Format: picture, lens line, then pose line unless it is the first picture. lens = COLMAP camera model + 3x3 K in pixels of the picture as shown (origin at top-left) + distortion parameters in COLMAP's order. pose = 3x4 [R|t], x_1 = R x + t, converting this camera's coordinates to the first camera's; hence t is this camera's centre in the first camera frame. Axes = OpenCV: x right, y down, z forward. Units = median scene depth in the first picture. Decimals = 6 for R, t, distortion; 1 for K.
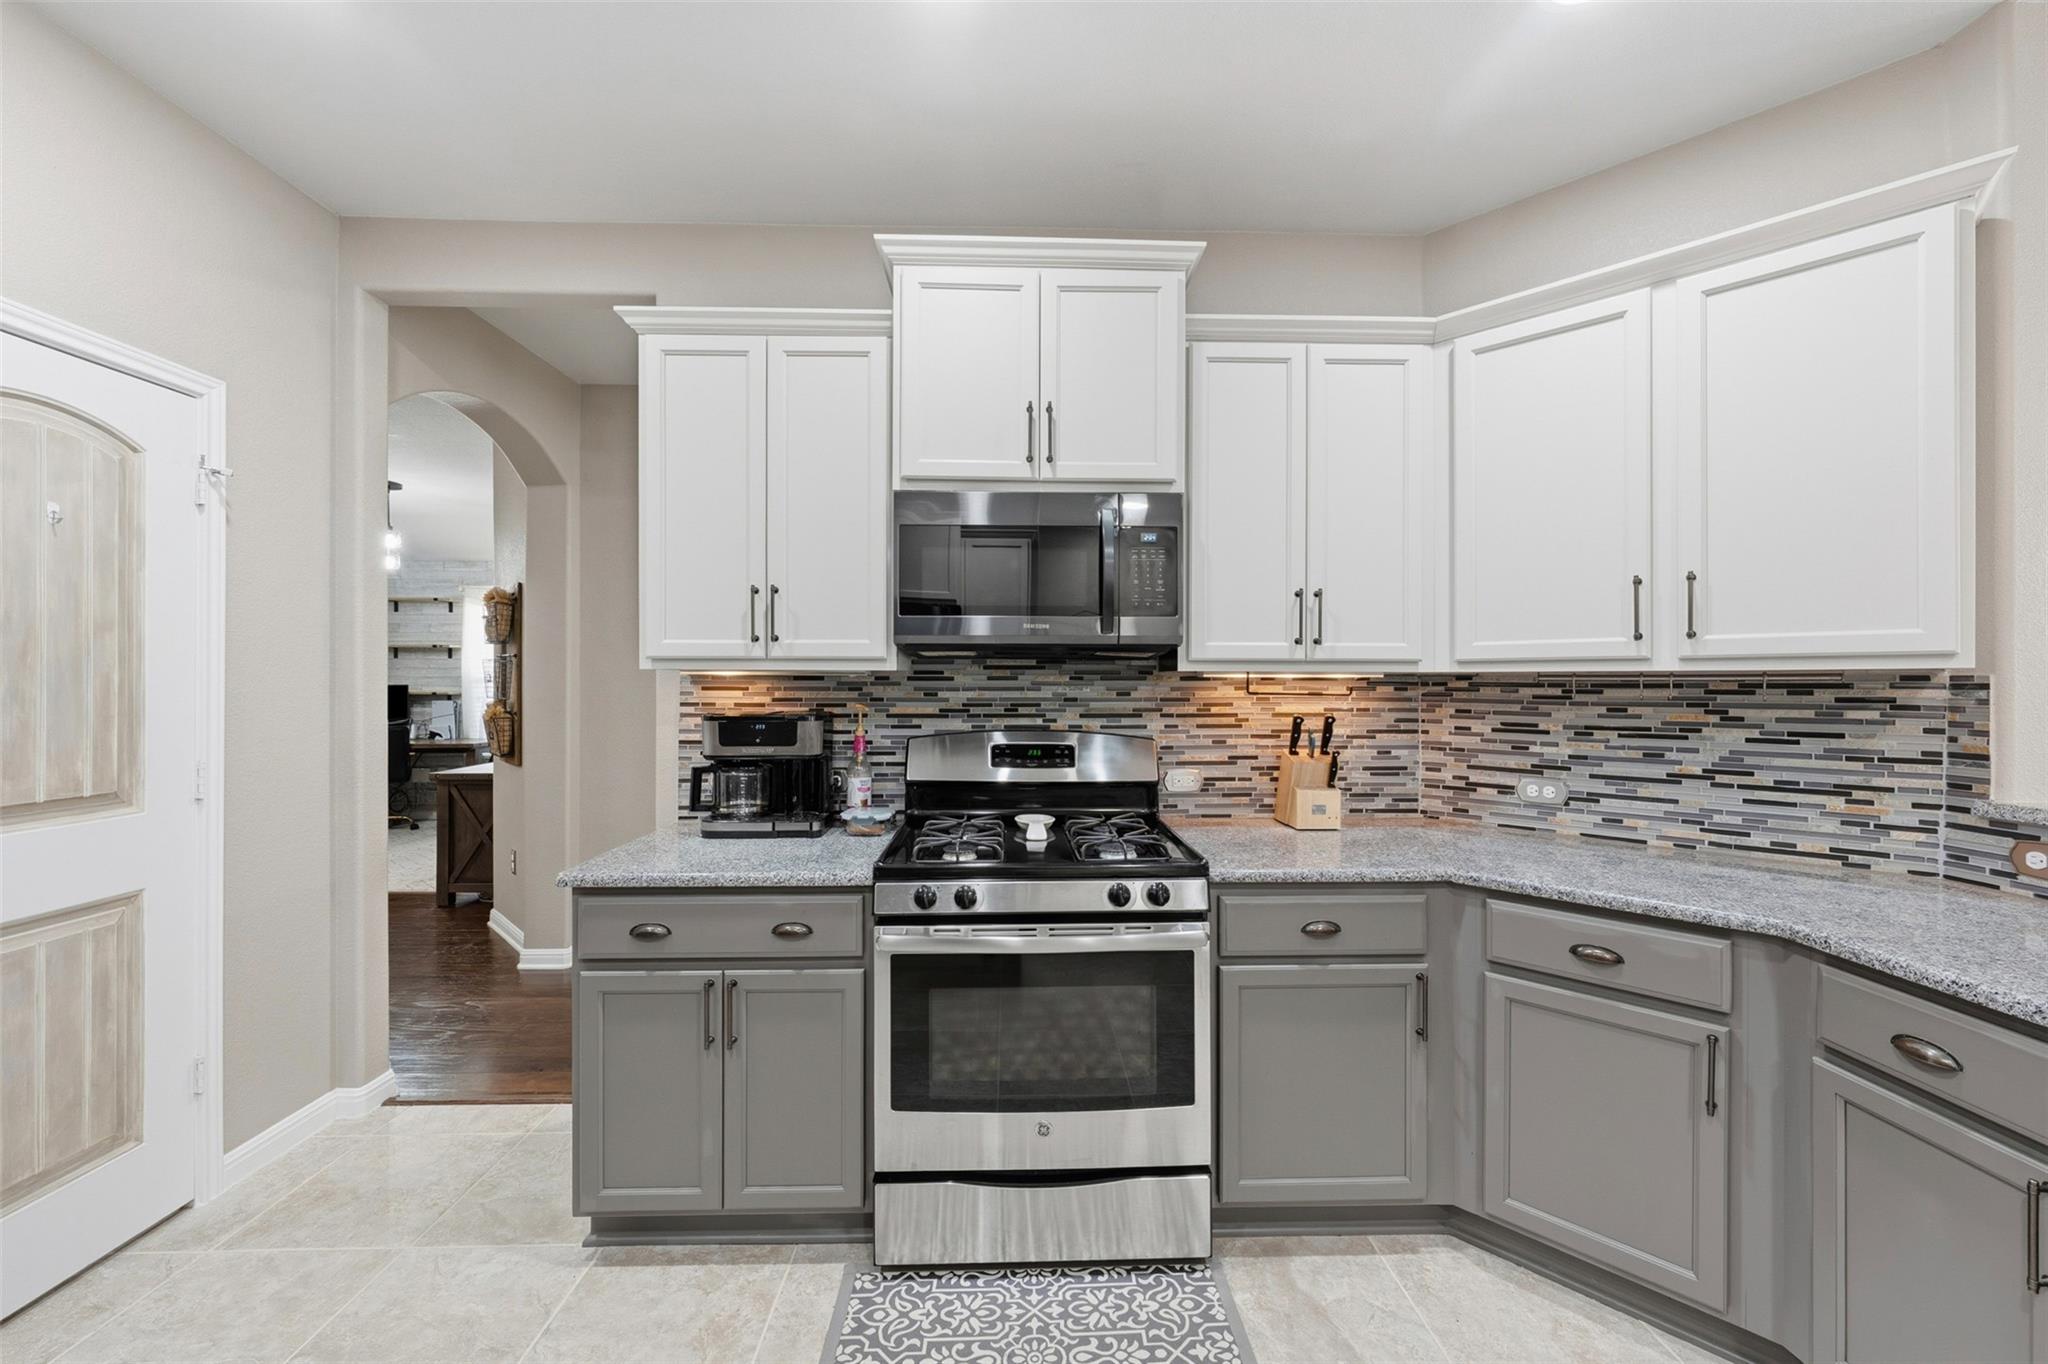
lens RADIAL K [[766.5, 0, 1028.2], [0, 766.5, 680.0], [0, 0, 1]] dist [-0.003357, 0.000493]
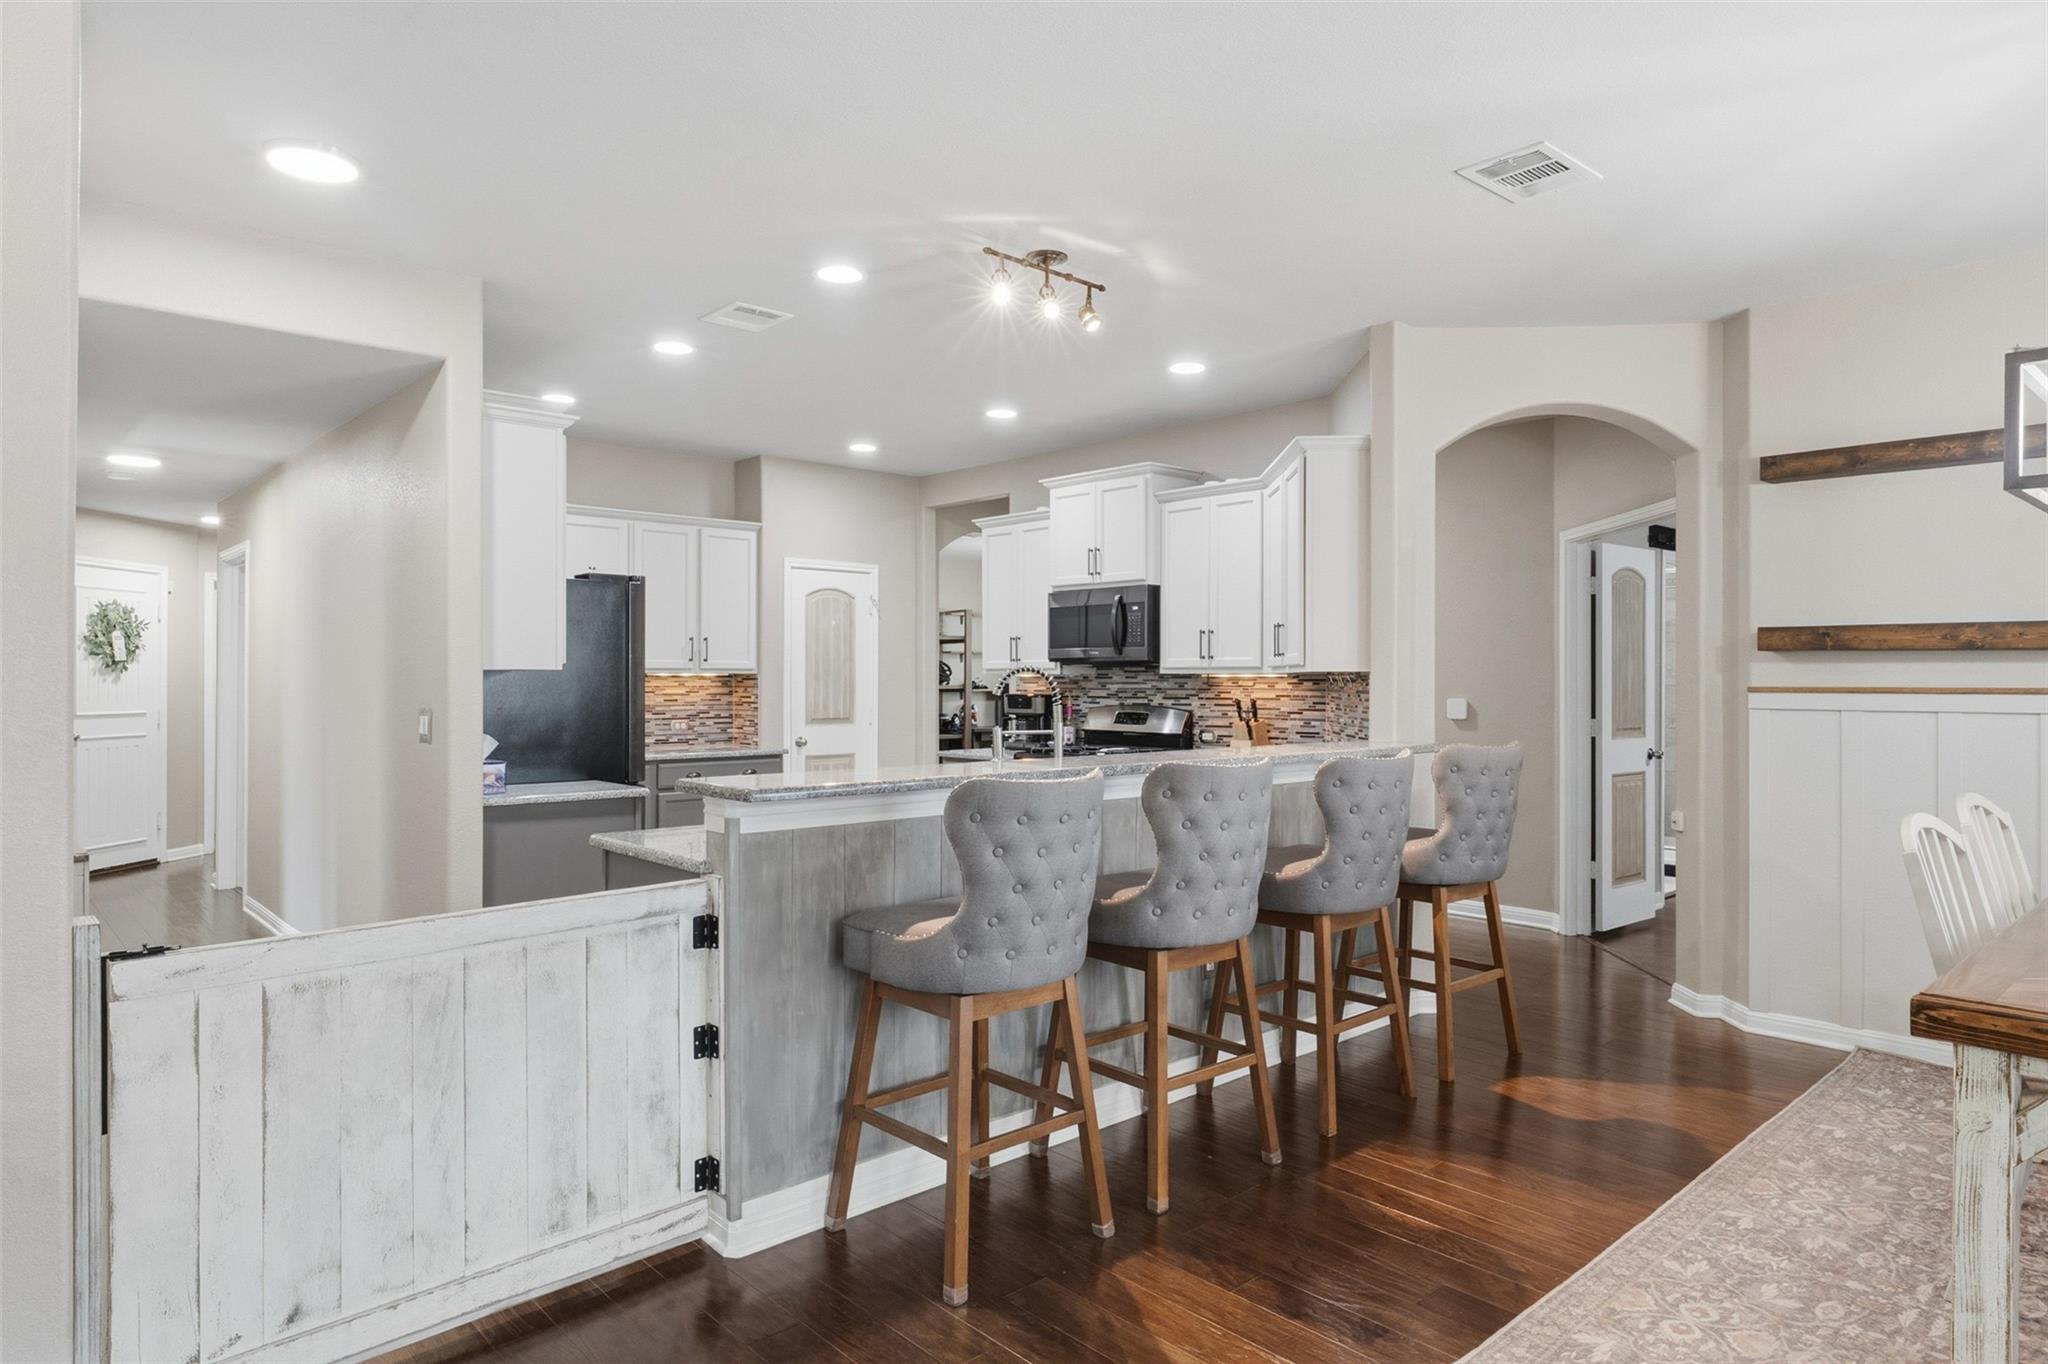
lens RADIAL K [[1194.5, 0, 1030.2], [0, 1194.5, 682.1], [0, 0, 1]] dist [-0.005038, 0.001569]
pose [[0.659558, -0.000214, -0.751654, 2.616187], [0.001440, 0.999998, 0.000979, 0.007529], [0.751653, -0.001728, 0.659557, -1.442578]]
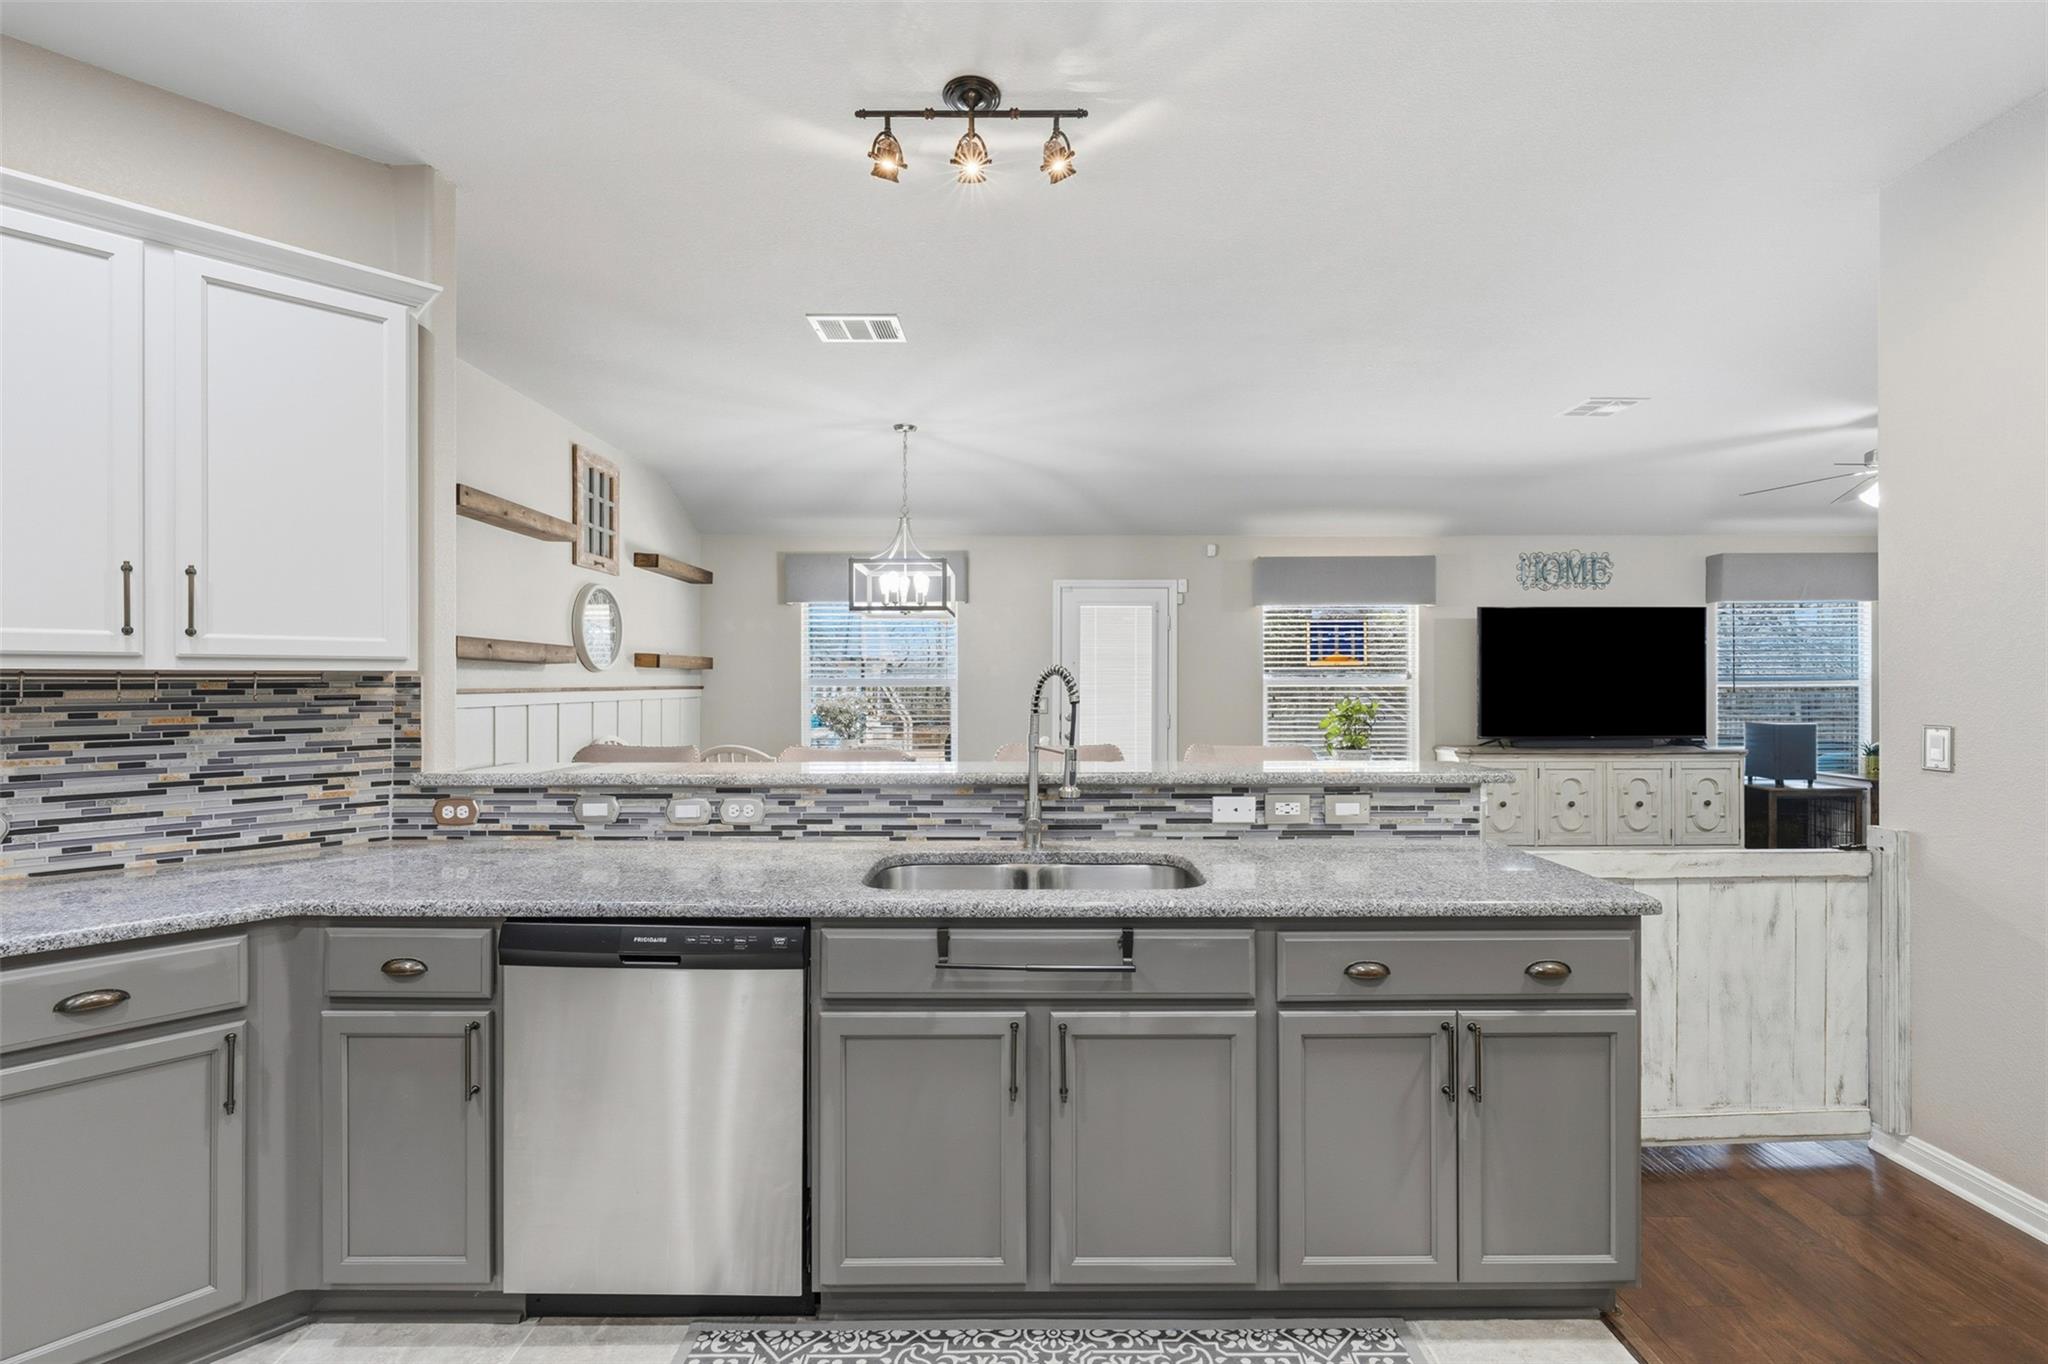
lens RADIAL K [[877.0, 0, 1027.4], [0, 877.0, 680.4], [0, 0, 1]] dist [-0.004273, 0.001324]
pose [[0.020978, -0.000297, 0.999780, -0.189206], [-0.000913, 1.000000, 0.000316, -0.000654], [-0.999780, -0.000920, 0.020978, -0.058005]]
